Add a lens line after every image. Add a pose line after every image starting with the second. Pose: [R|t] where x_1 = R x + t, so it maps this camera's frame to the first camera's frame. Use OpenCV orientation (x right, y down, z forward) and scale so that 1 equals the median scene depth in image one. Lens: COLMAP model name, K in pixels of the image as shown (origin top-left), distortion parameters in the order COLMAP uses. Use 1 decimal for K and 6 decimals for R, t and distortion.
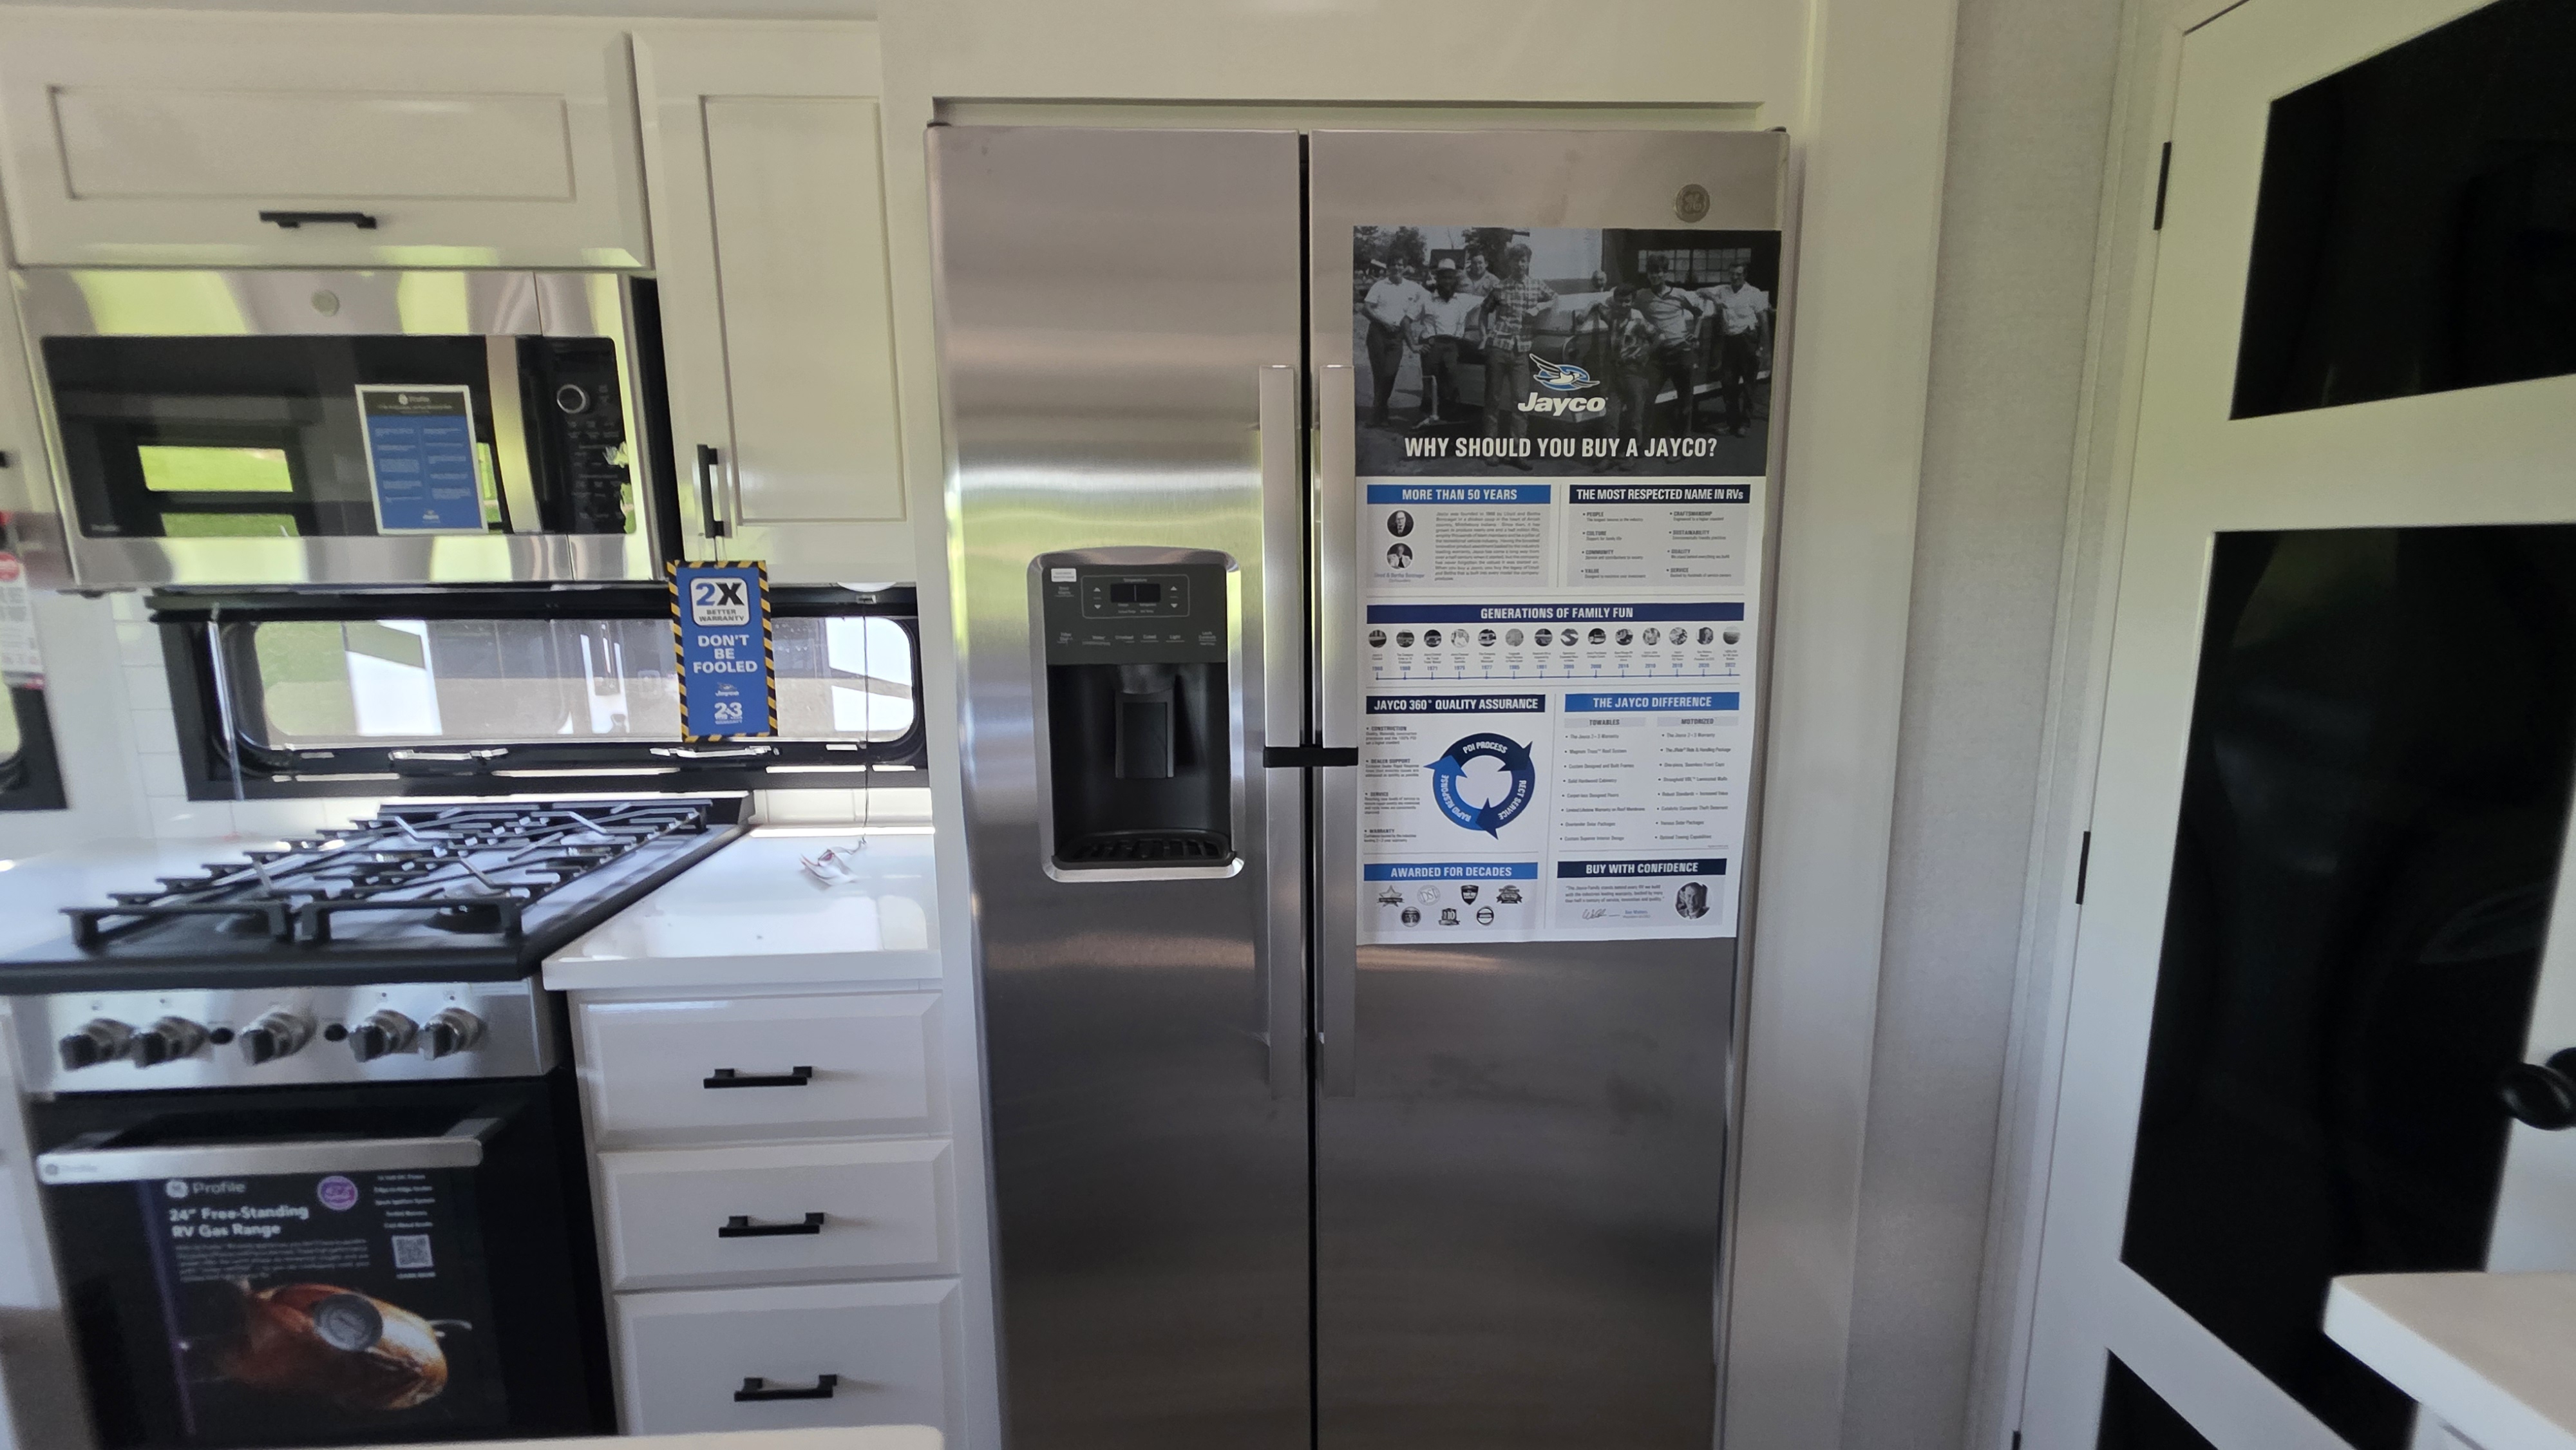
lens RADIAL K [[1047.9, 0, 1288.7], [0, 1047.9, 713.3], [0, 0, 1]] dist [0.006768, -0.001747]
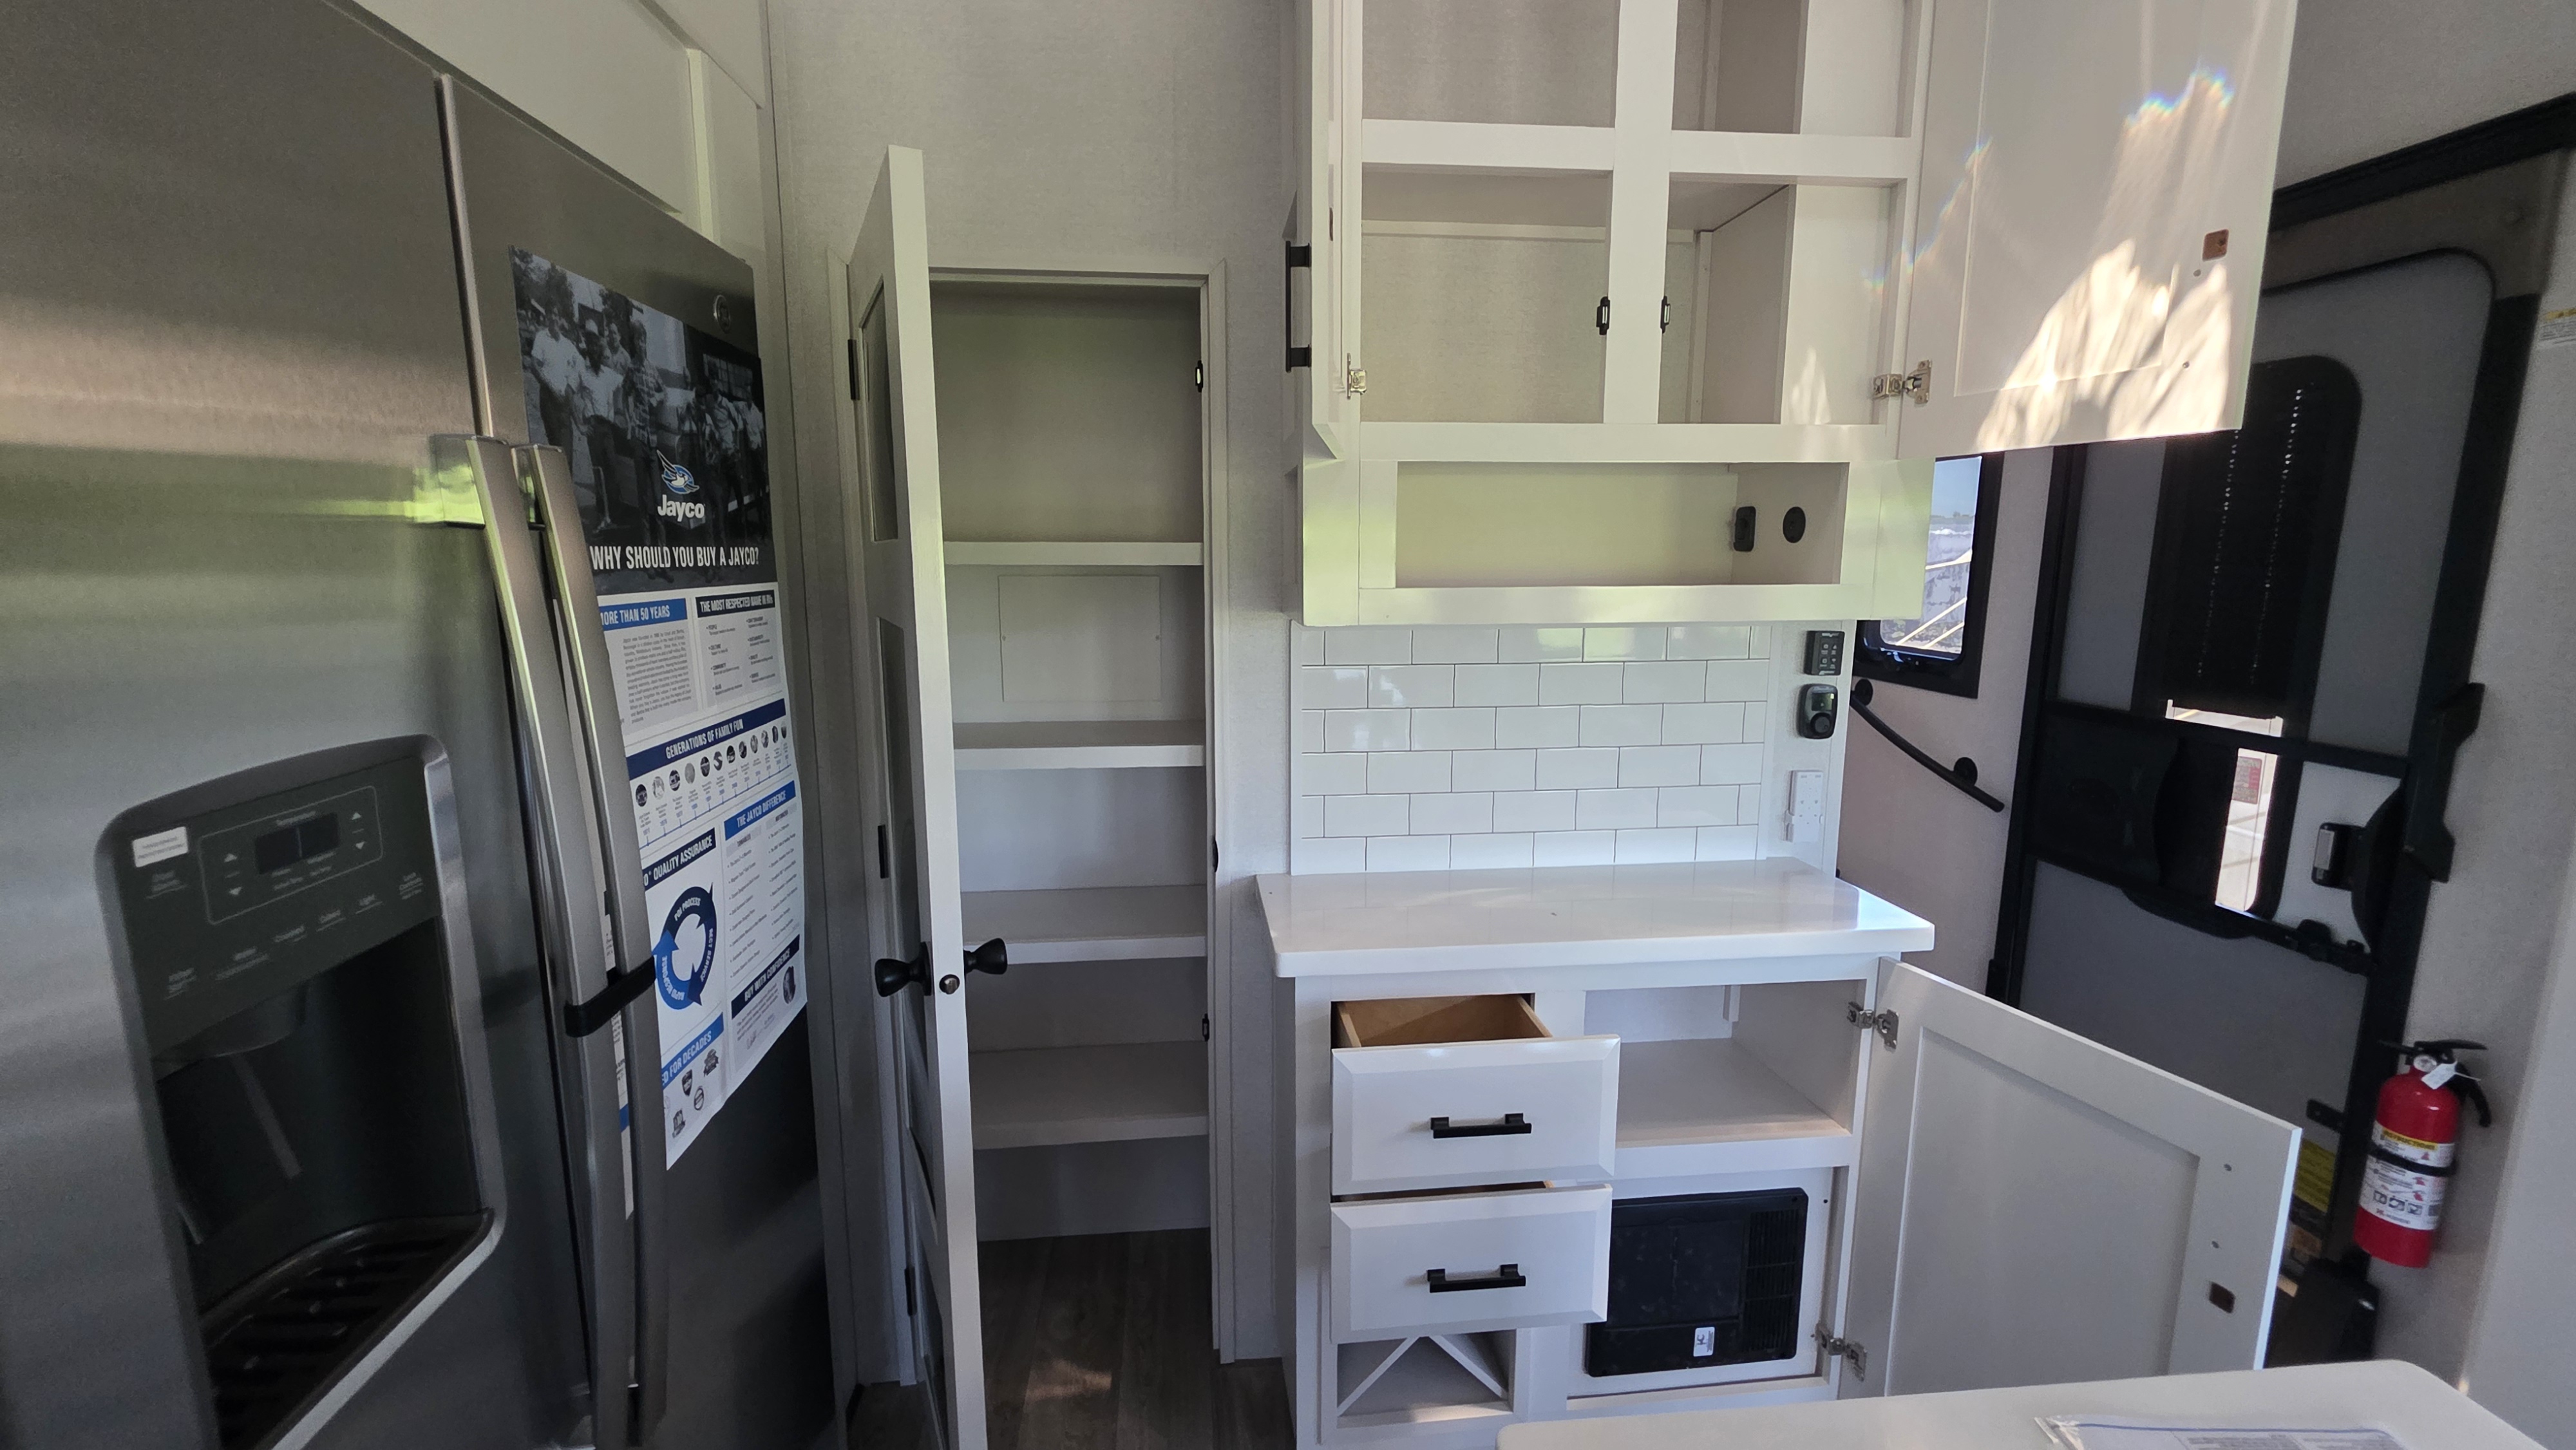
lens RADIAL K [[1047.9, 0, 1297.6], [0, 1047.9, 713.6], [0, 0, 1]] dist [0.006768, -0.001747]
pose [[-0.054524, -0.151154, 0.987005, -0.589893], [0.147939, 0.976344, 0.157693, -0.163089], [-0.987492, 0.154614, -0.030873, 0.466050]]
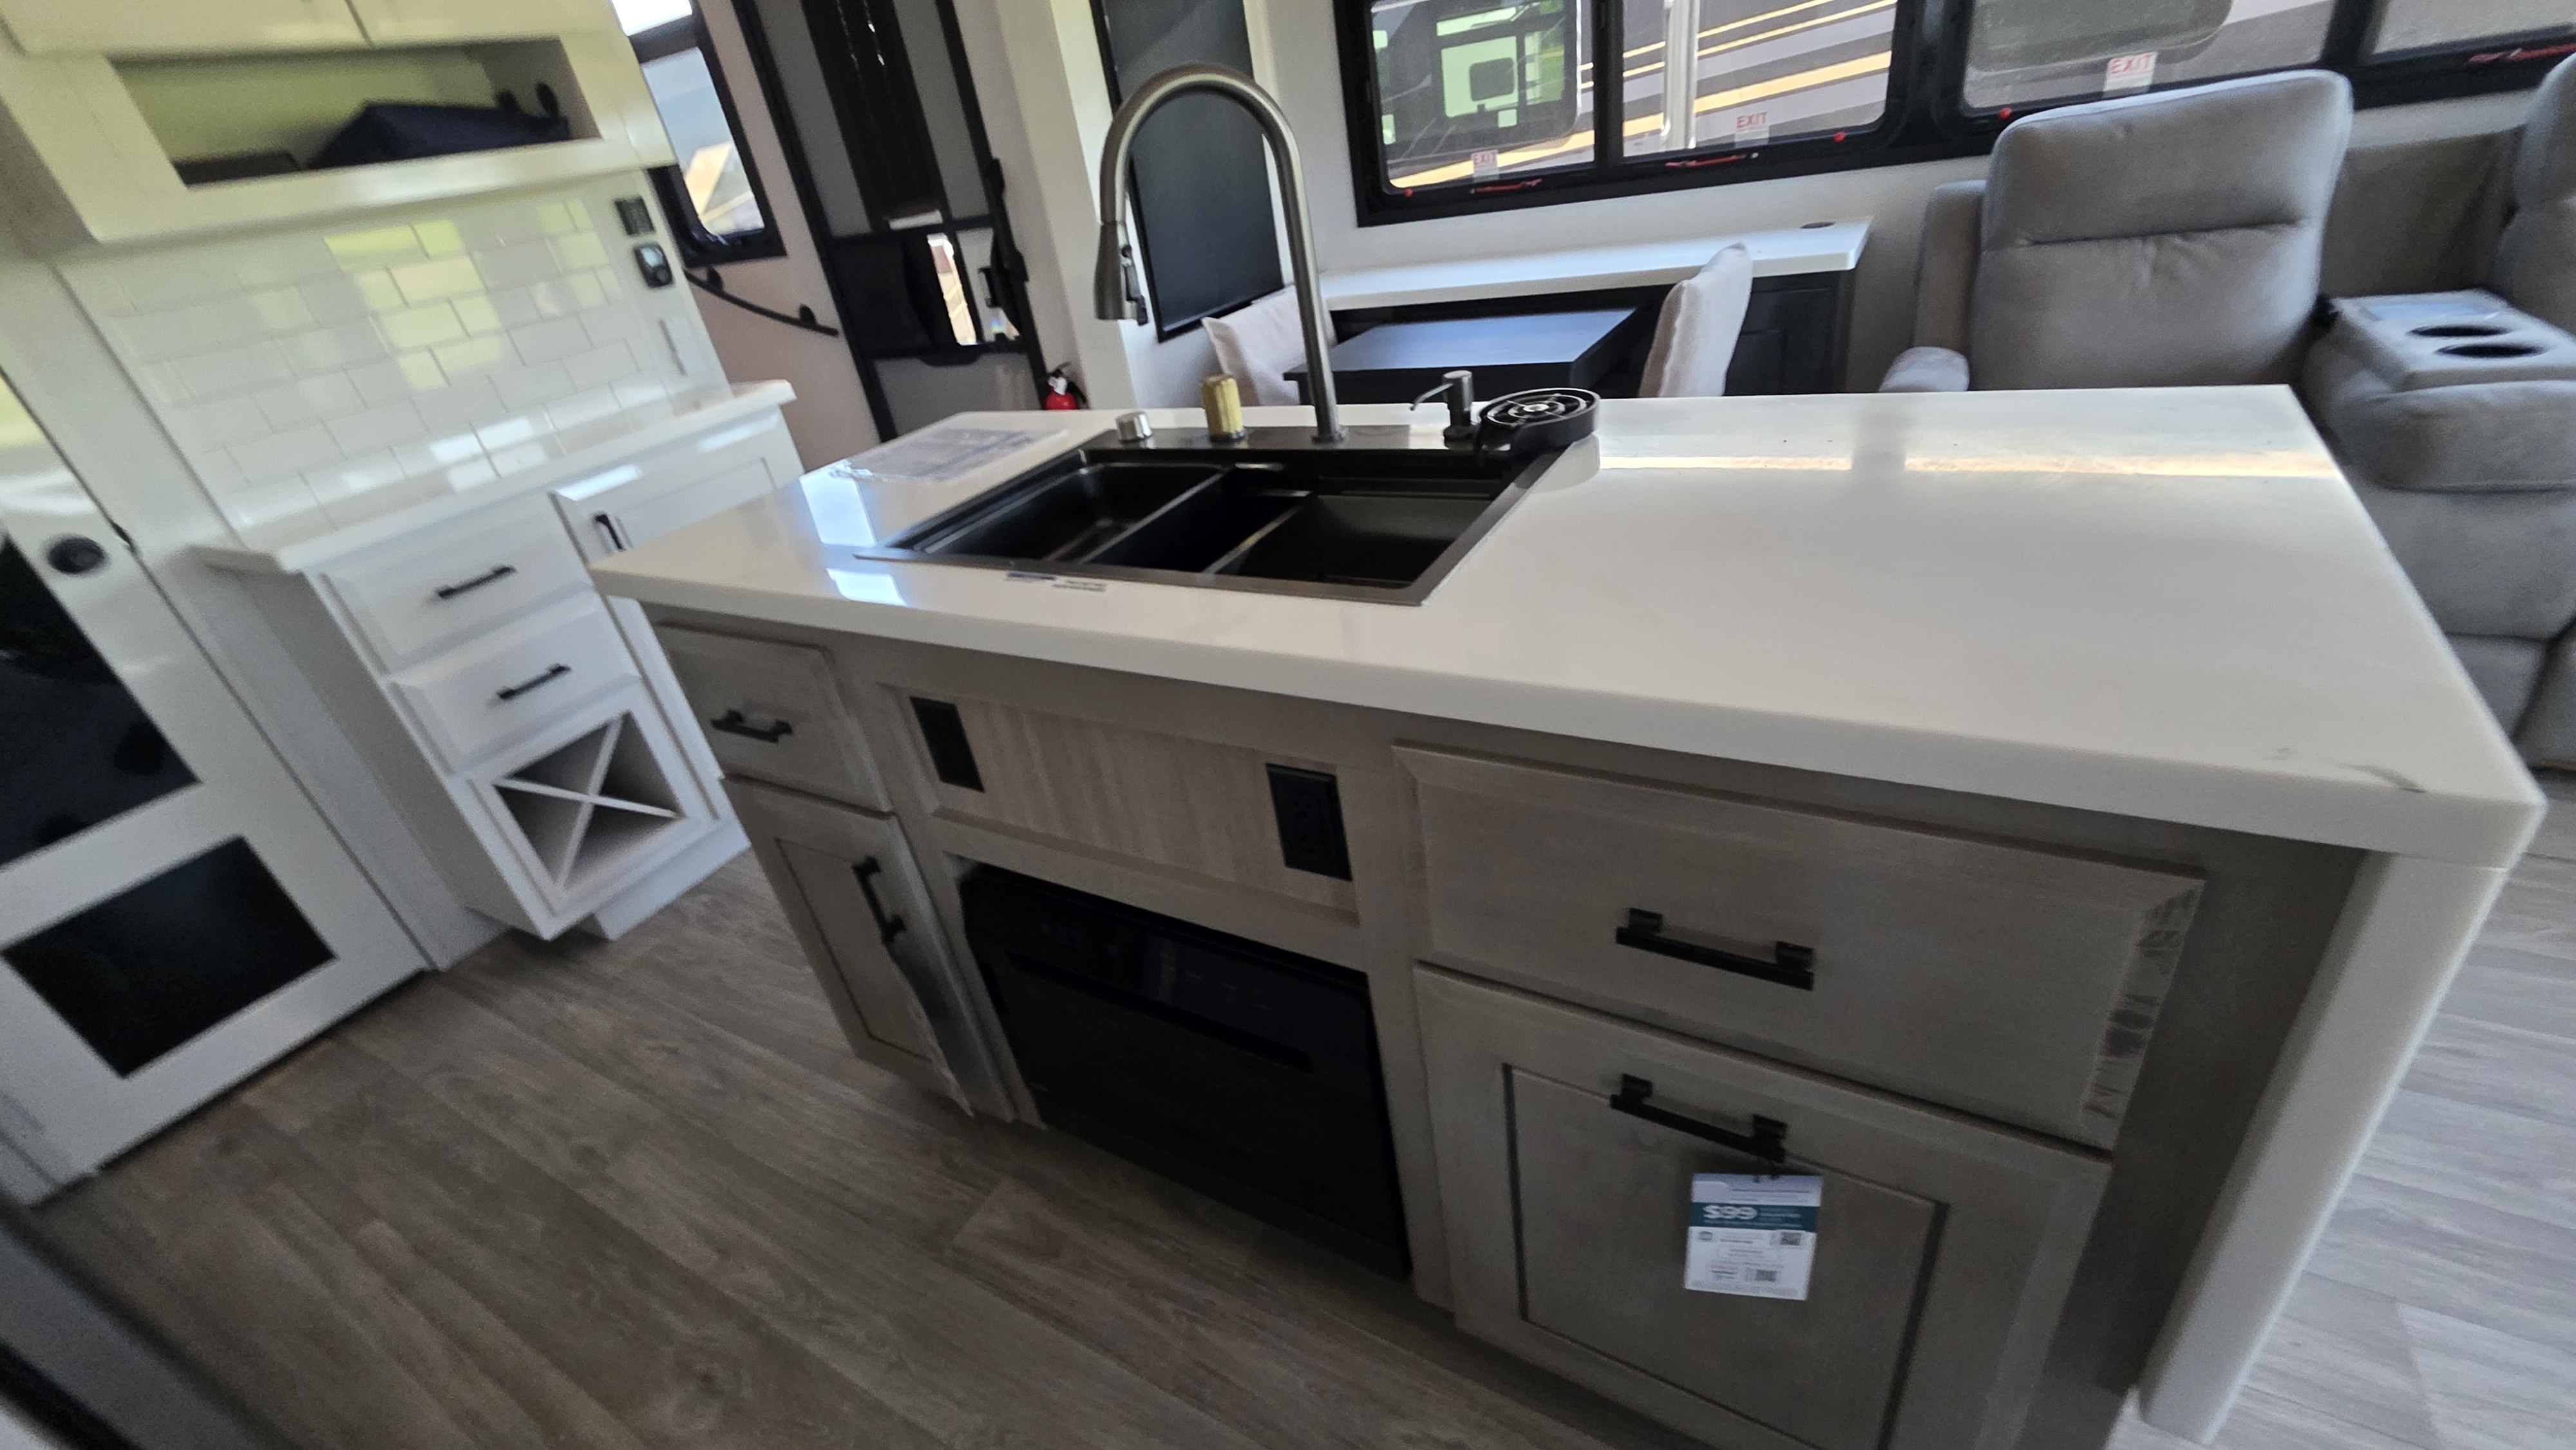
lens RADIAL K [[1047.9, 0, 1274.2], [0, 1047.9, 690.7], [0, 0, 1]] dist [0.006768, -0.001747]
pose [[-0.827797, -0.140438, 0.543166, -1.232517], [0.241617, 0.784535, 0.571075, -0.041167], [-0.506333, 0.603972, -0.615503, 0.761908]]
